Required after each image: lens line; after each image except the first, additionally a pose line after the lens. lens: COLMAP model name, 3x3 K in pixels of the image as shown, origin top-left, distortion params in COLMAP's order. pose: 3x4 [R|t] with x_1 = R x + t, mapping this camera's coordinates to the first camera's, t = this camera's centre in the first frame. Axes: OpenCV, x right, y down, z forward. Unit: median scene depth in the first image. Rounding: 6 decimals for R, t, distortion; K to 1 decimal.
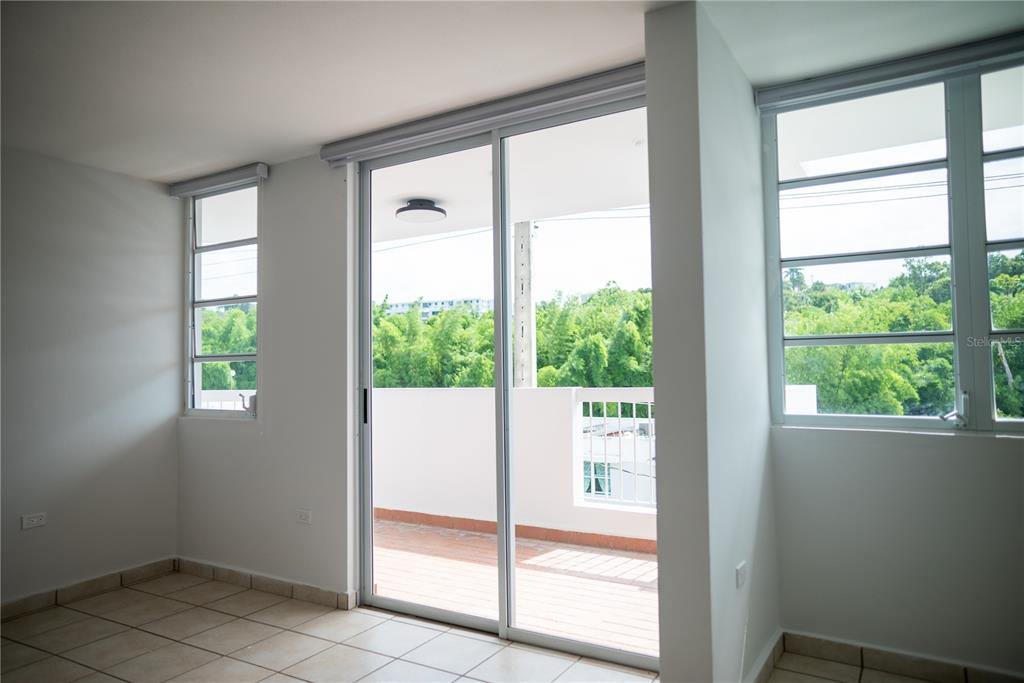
lens RADIAL K [[691.7, 0, 512.0], [0, 691.7, 341.5], [0, 0, 1]] dist [-0.004761, 0.042454]
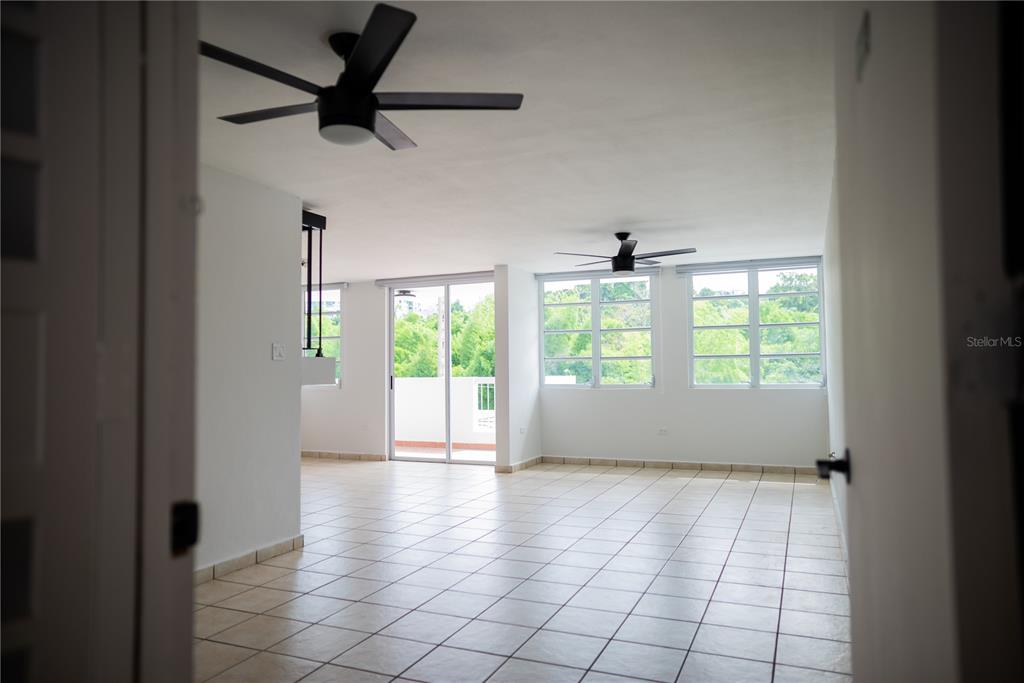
lens RADIAL K [[691.7, 0, 512.0], [0, 691.7, 341.5], [0, 0, 1]] dist [-0.004761, 0.042454]
pose [[0.989570, 0.011351, 0.143602, -0.139895], [-0.011269, 0.999936, -0.001384, -0.057474], [-0.143608, -0.000249, 0.989635, -1.558676]]
